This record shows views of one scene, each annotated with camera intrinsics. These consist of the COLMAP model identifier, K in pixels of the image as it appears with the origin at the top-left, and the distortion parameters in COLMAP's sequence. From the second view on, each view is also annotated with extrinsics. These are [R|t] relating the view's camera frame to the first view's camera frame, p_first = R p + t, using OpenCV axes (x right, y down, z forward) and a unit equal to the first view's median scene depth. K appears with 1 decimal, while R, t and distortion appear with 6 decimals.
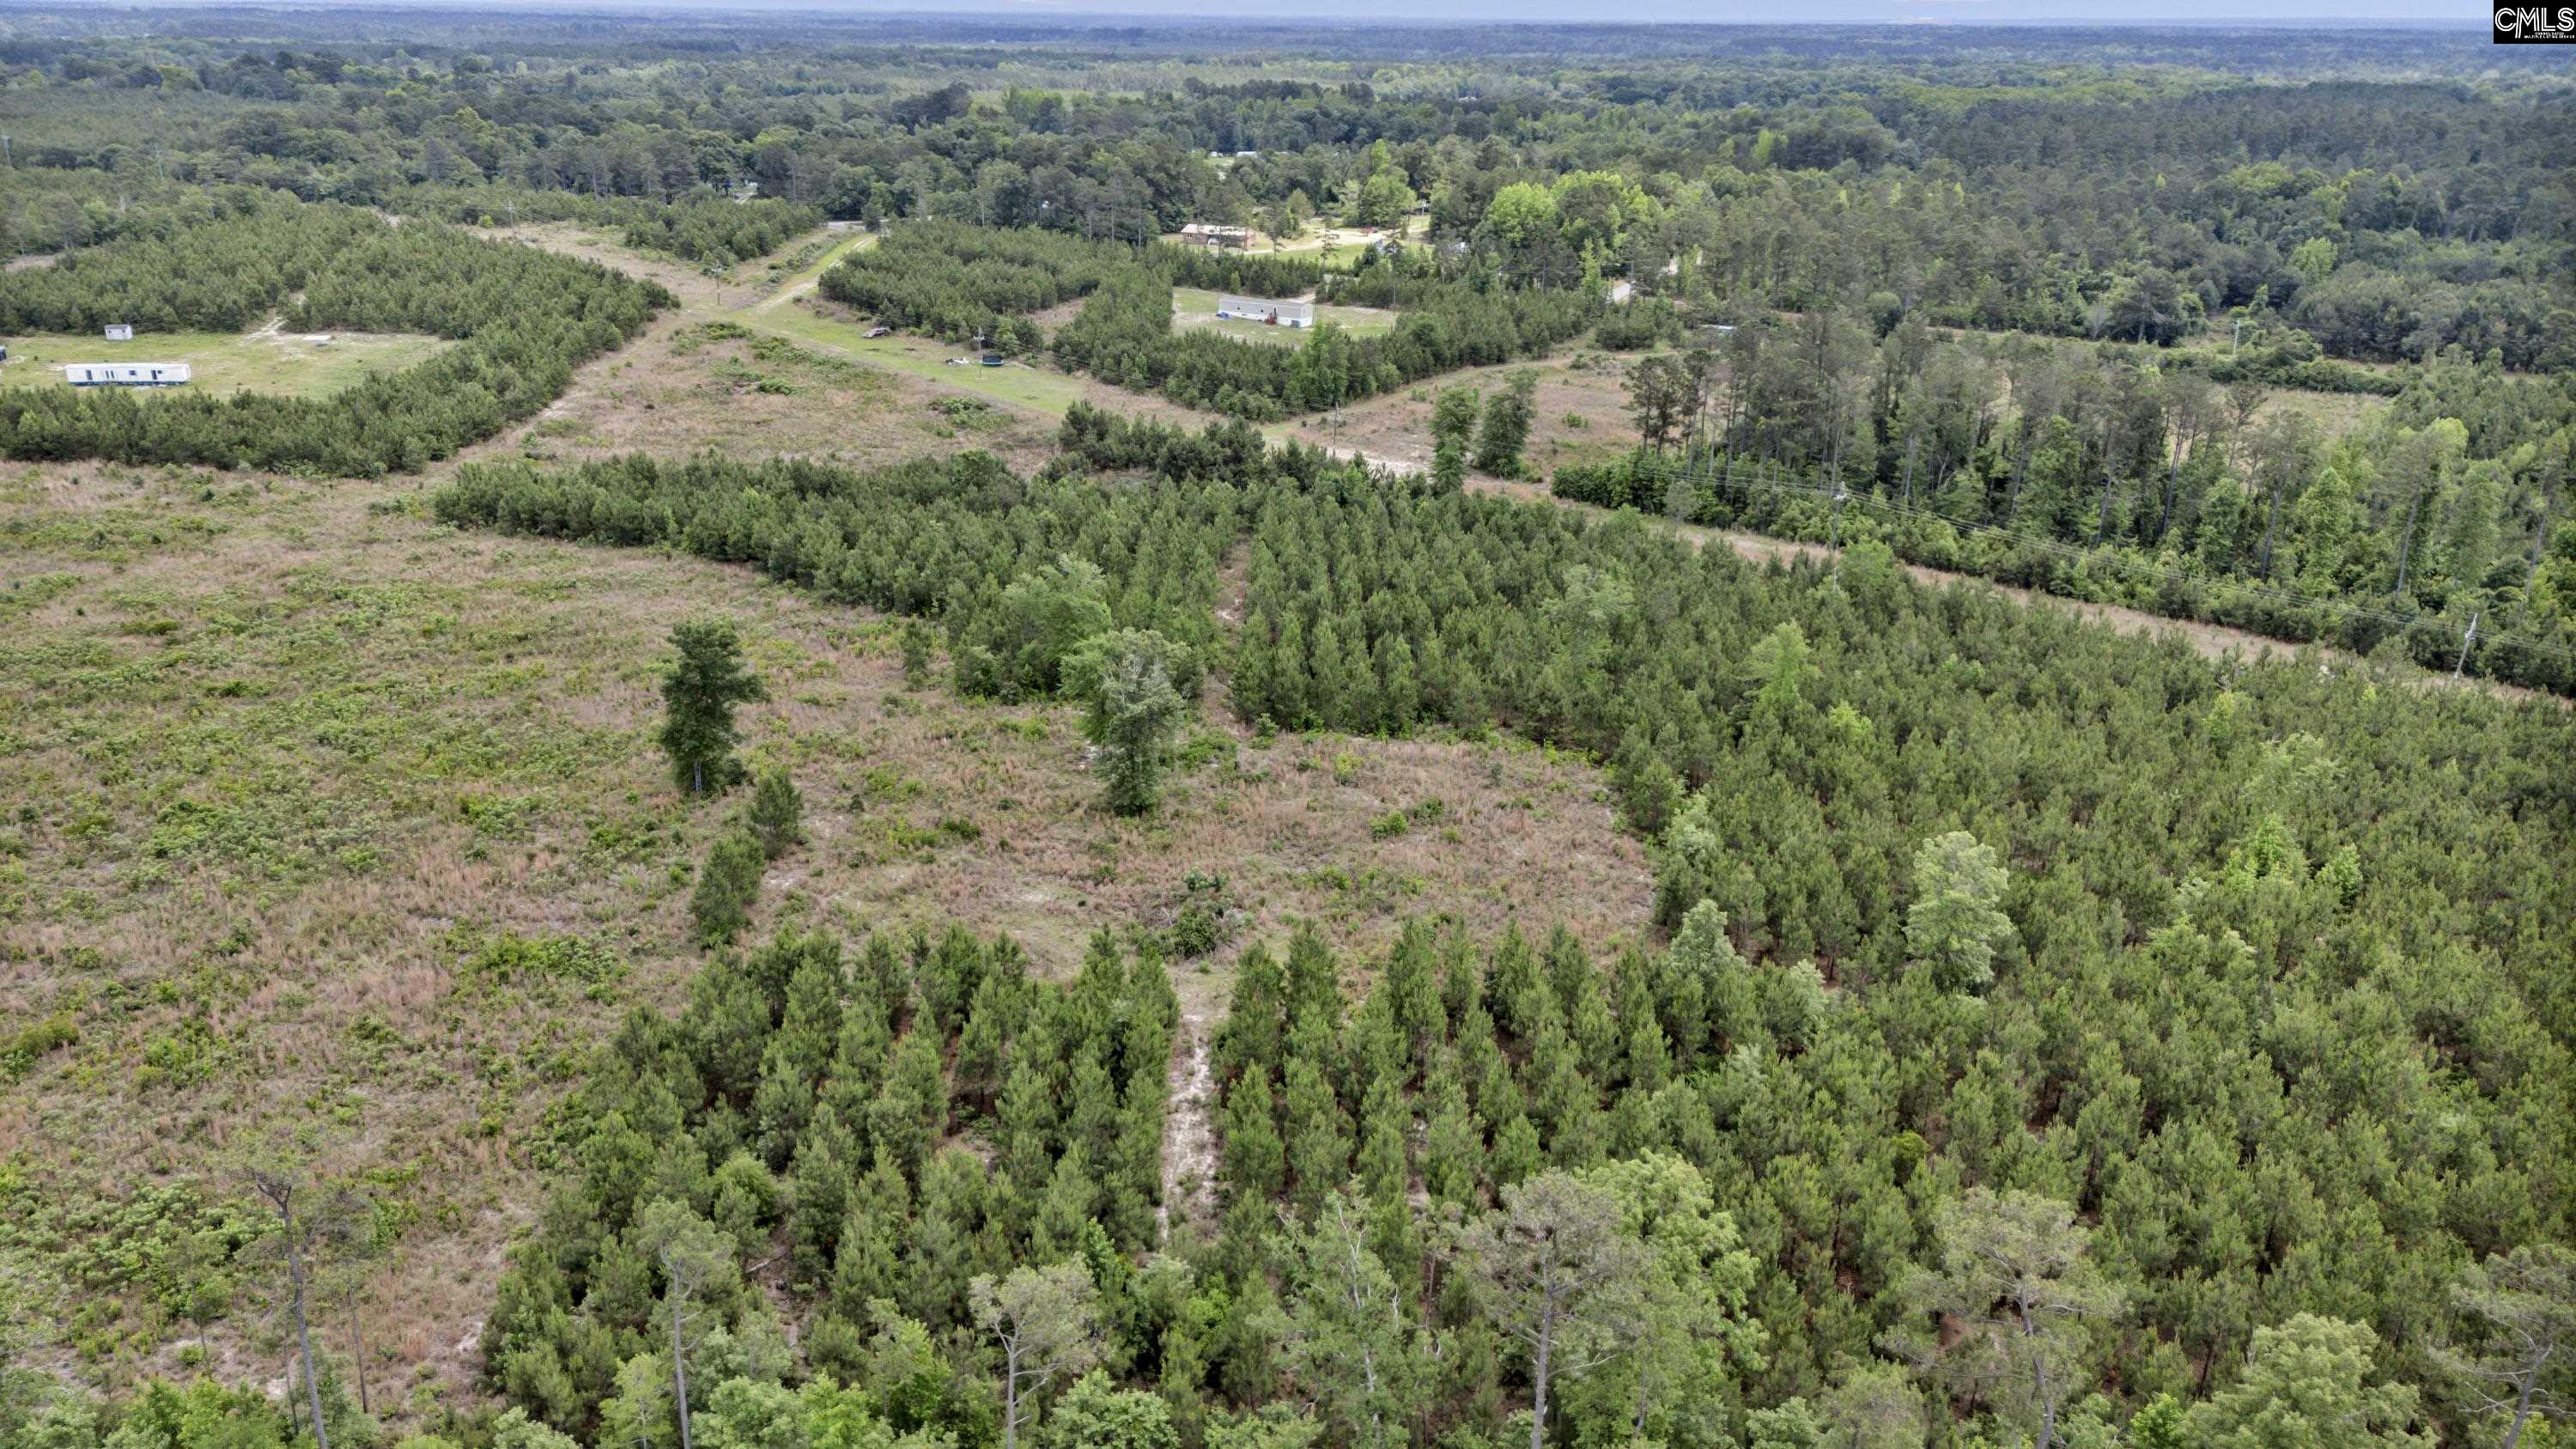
lens RADIAL K [[1915.0, 0, 1291.5], [0, 1915.0, 735.7], [0, 0, 1]] dist [0.070516, -0.068964]
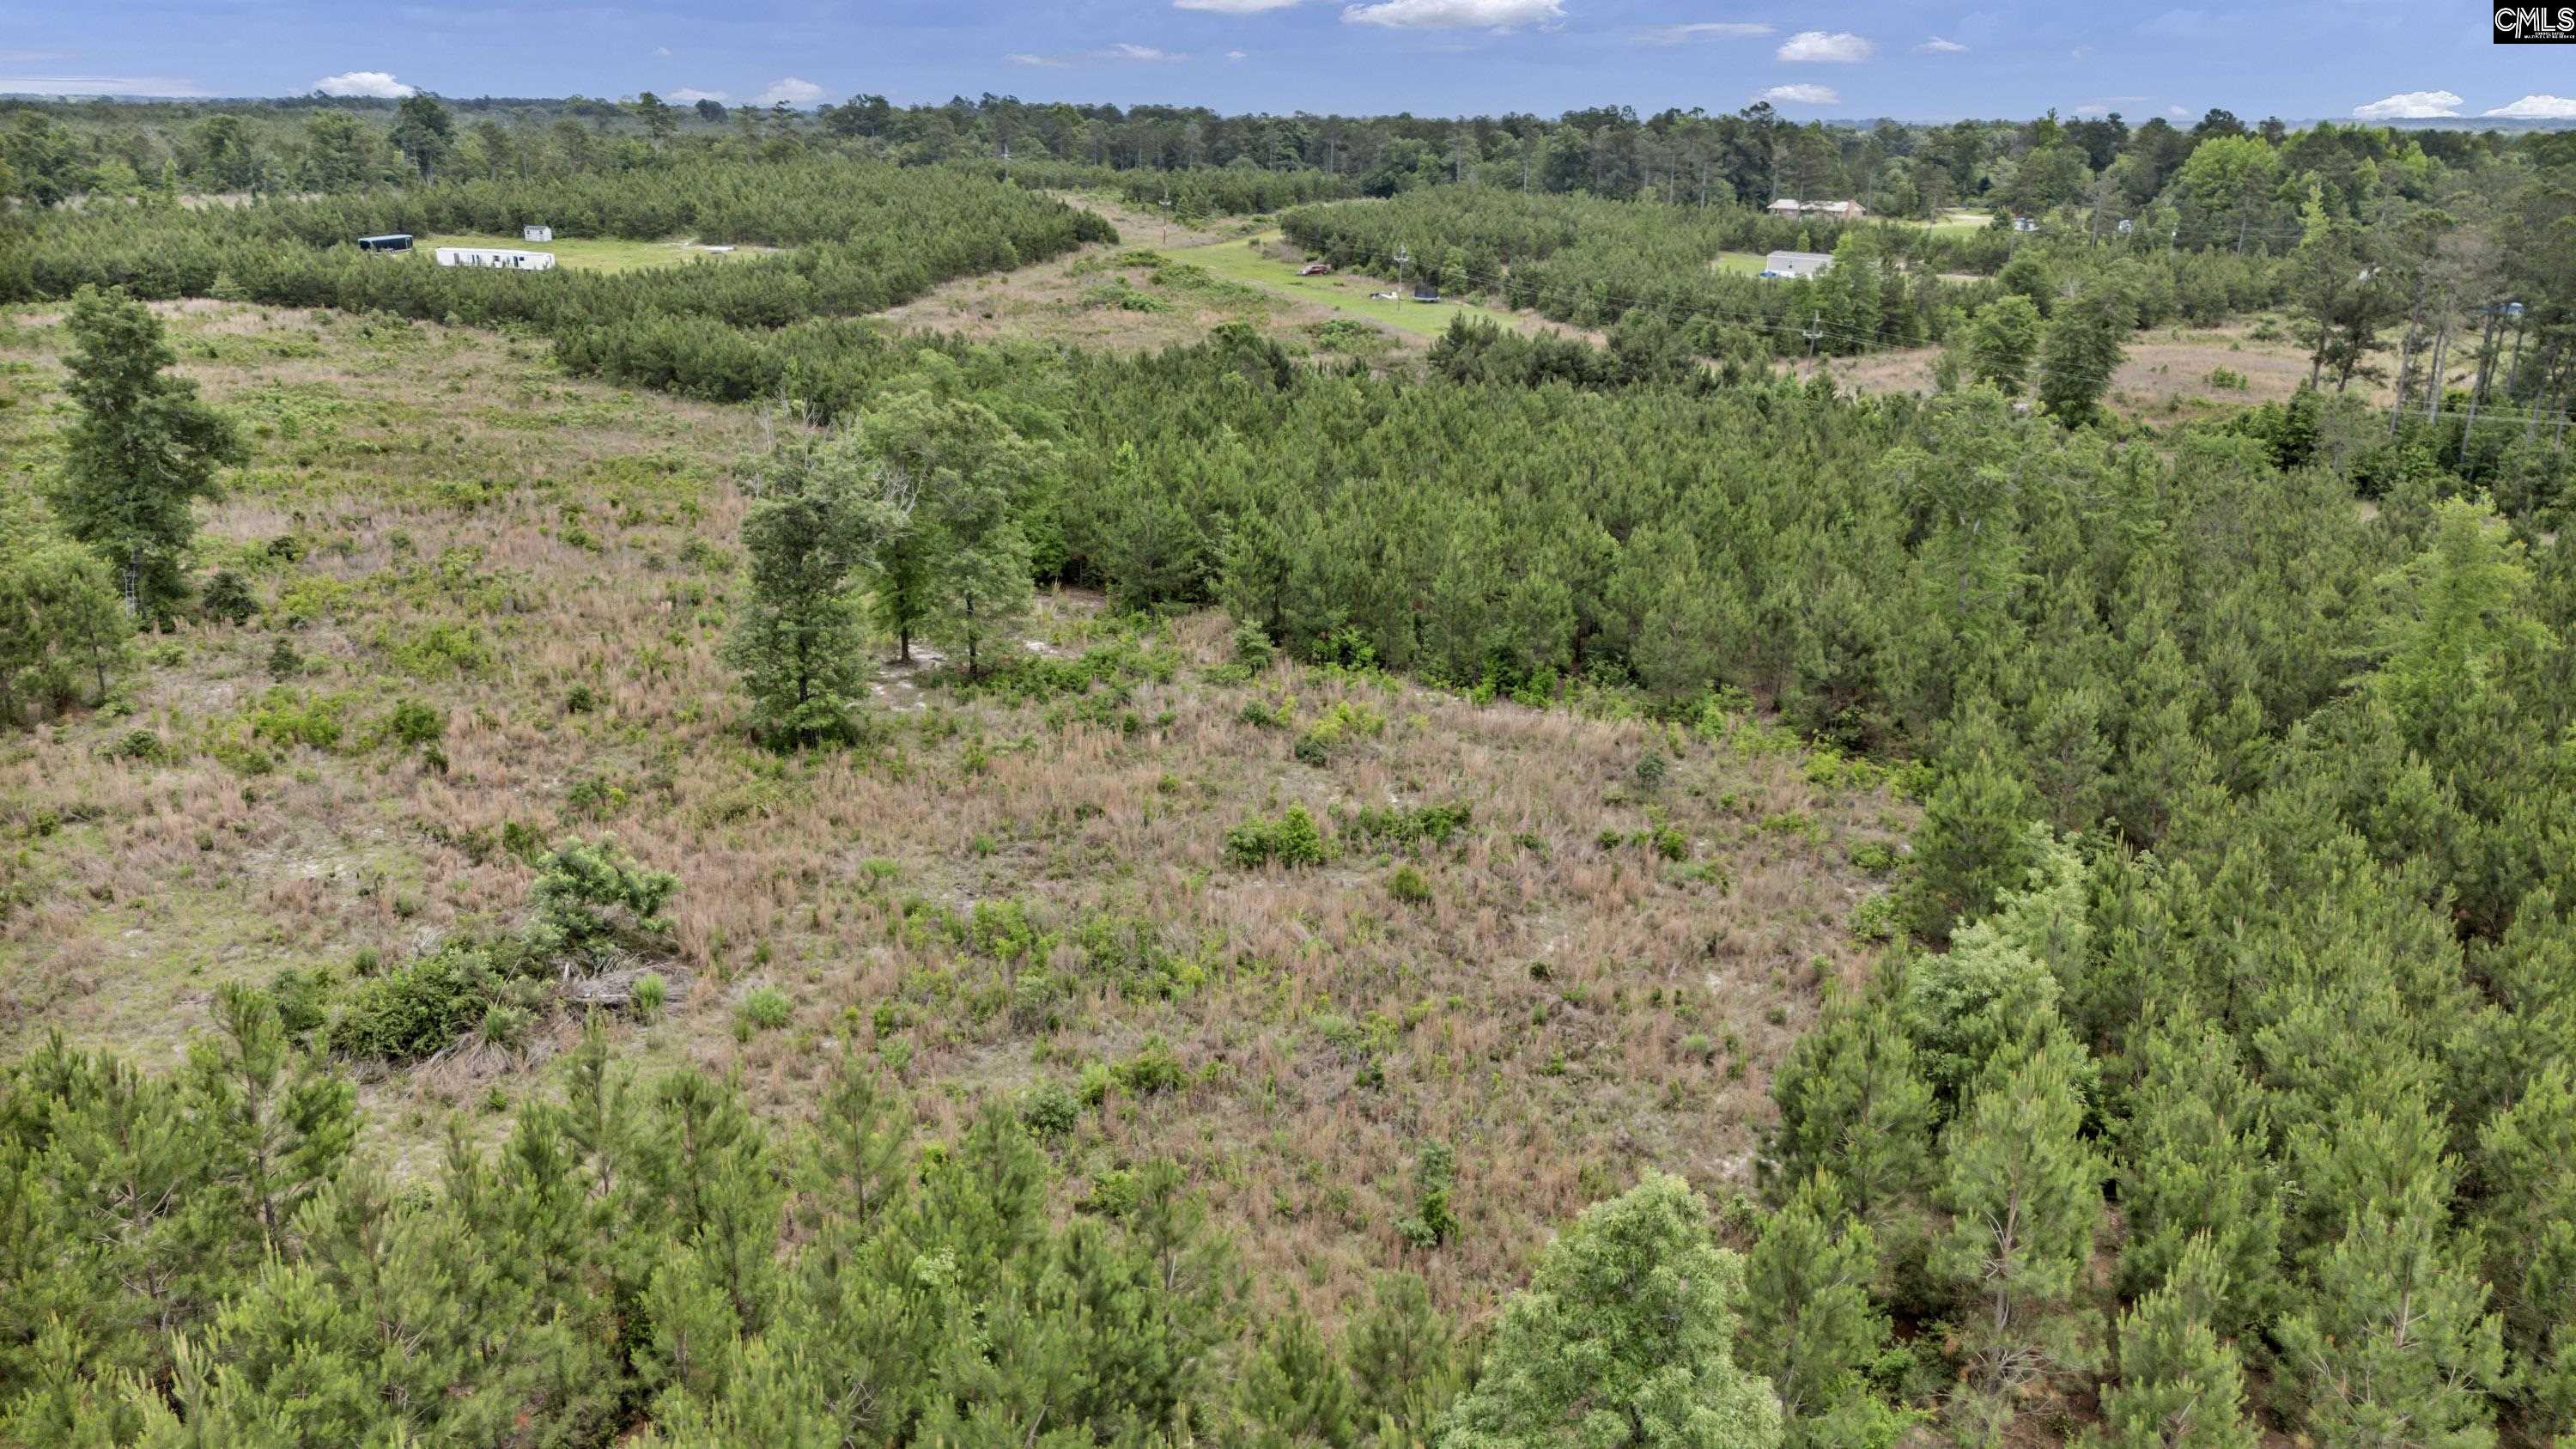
lens RADIAL K [[1915.0, 0, 1274.1], [0, 1915.0, 734.4], [0, 0, 1]] dist [0.070516, -0.068964]
pose [[0.931603, 0.108941, -0.346767, 0.101622], [-0.126823, 0.991495, -0.029226, 0.019153], [0.340633, 0.071205, 0.937496, 0.318729]]
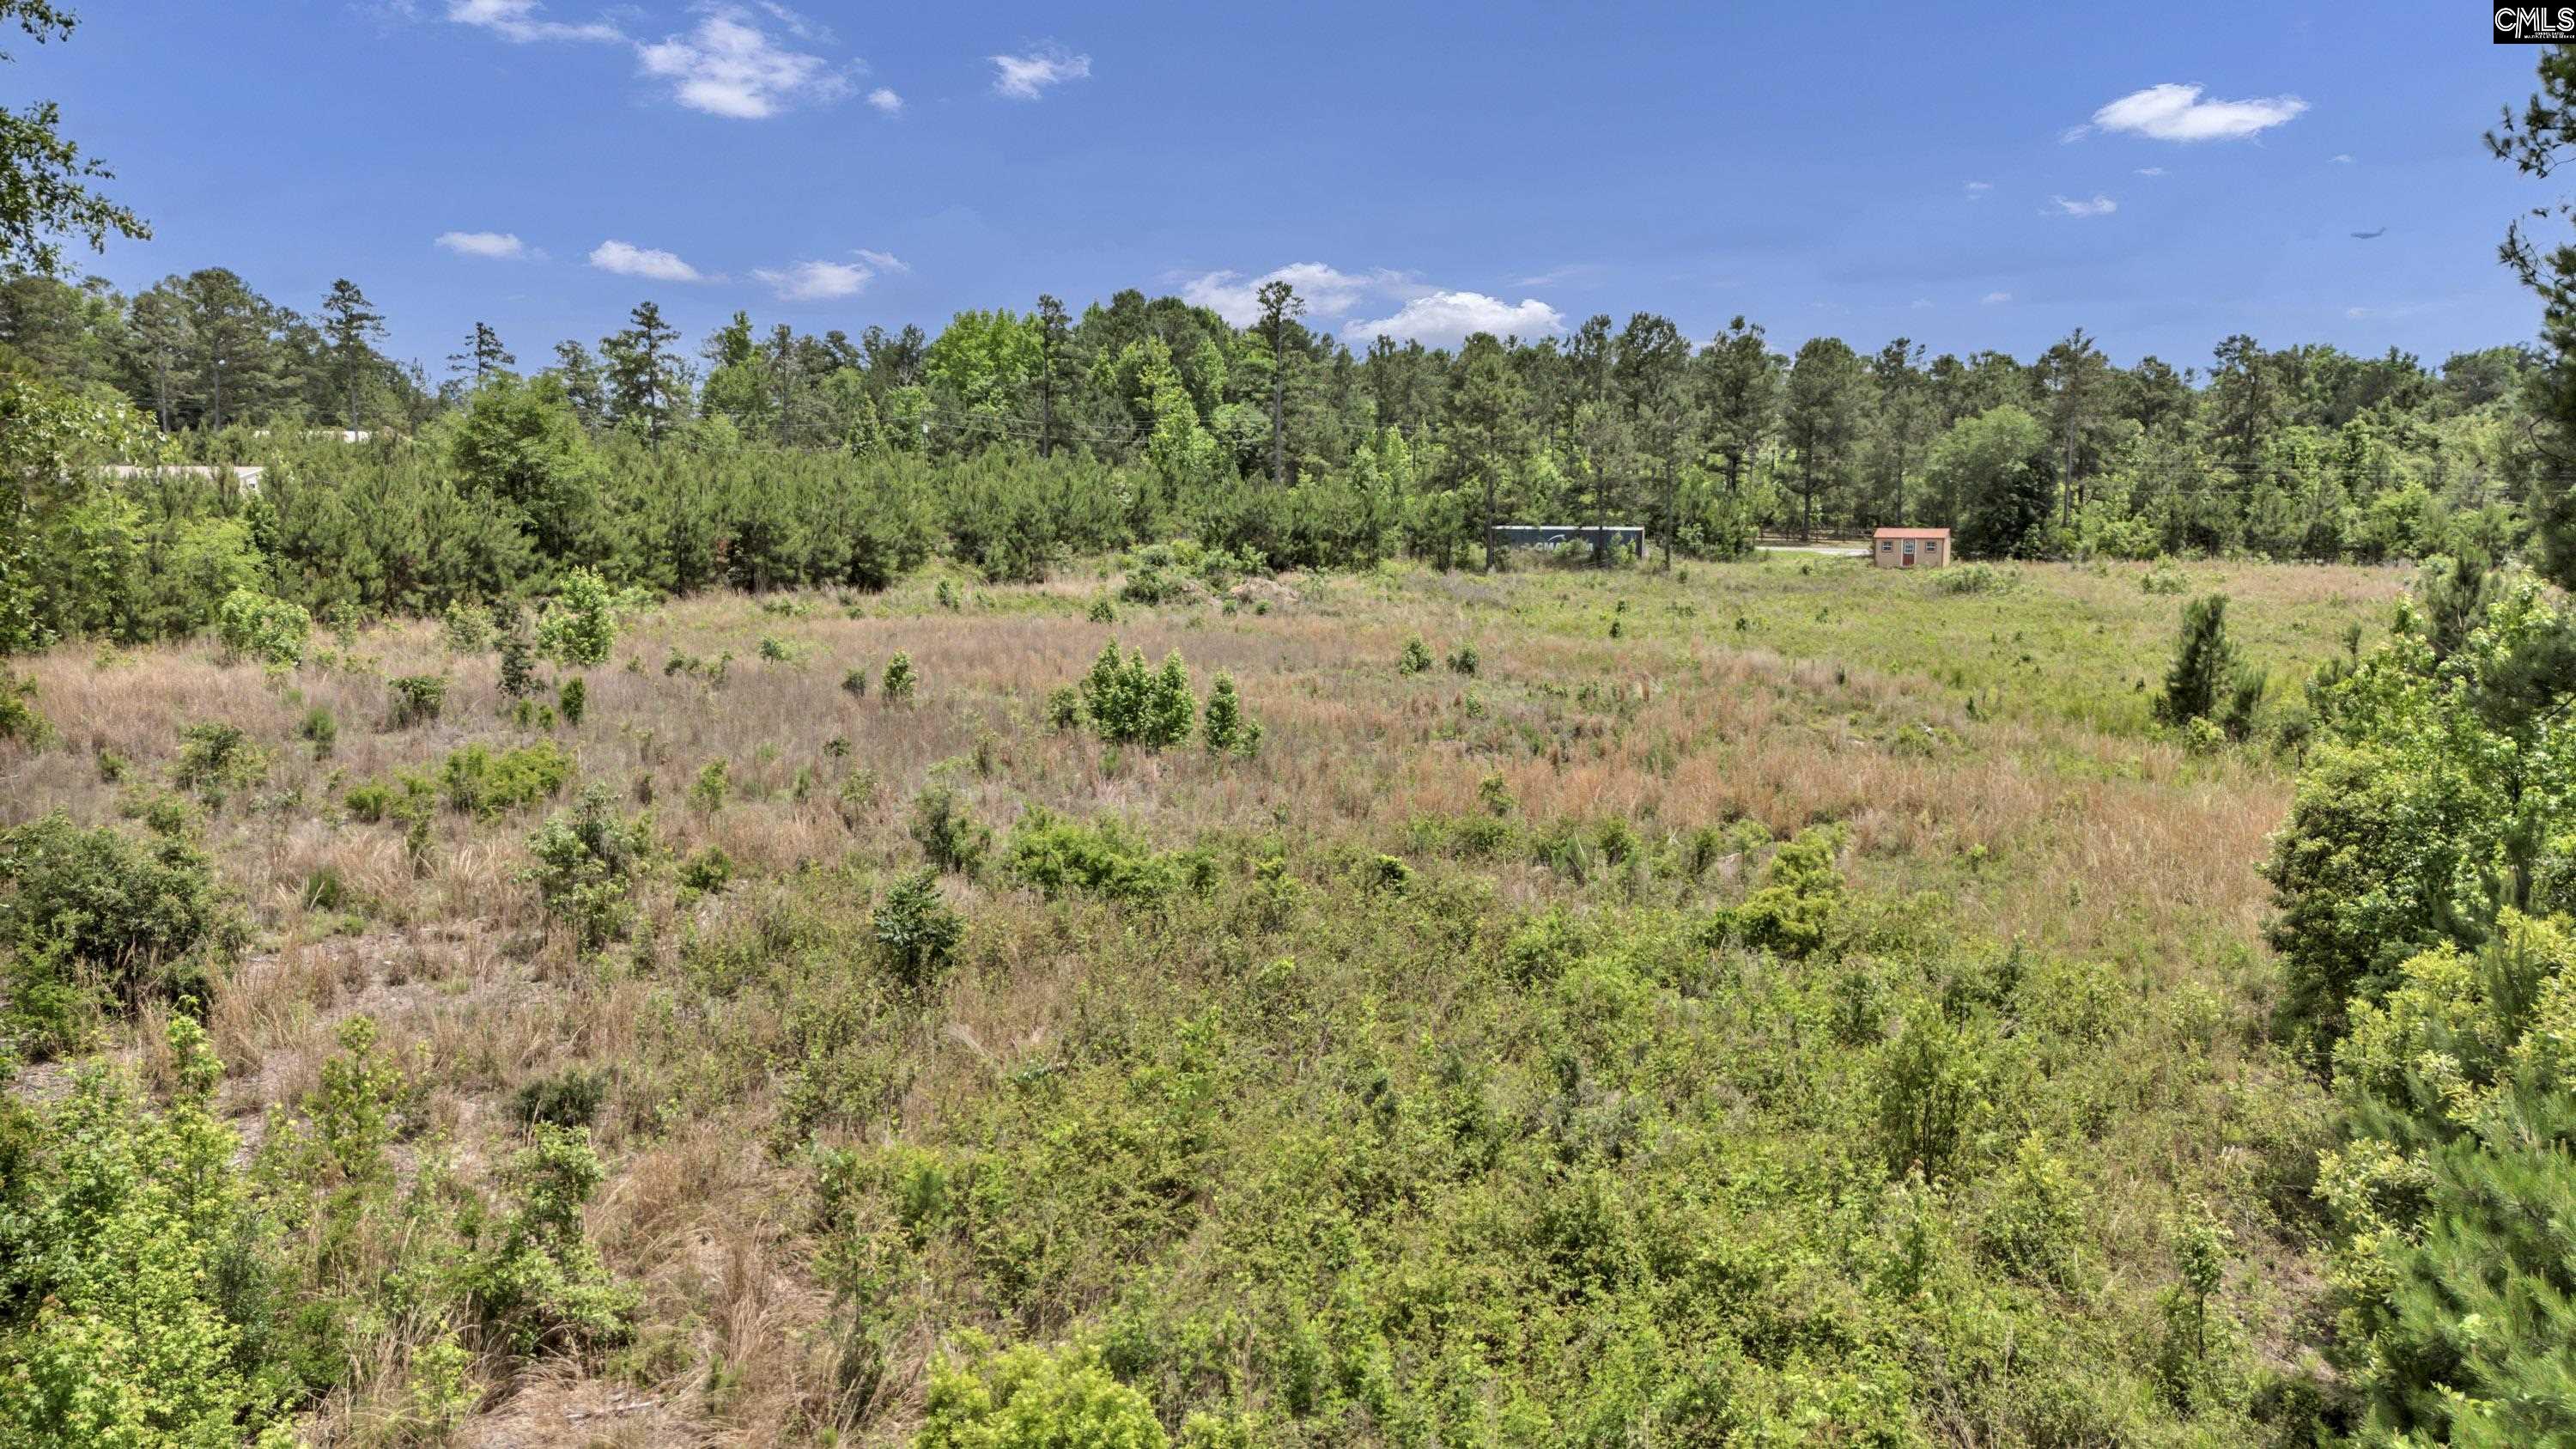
lens RADIAL K [[1915.0, 0, 1298.5], [0, 1915.0, 753.4], [0, 0, 1]] dist [0.070516, -0.068964]
pose [[0.975560, -0.037970, 0.216426, 0.146639], [0.083707, 0.974907, -0.206276, -0.149046], [-0.203163, 0.219351, 0.954259, 0.989414]]
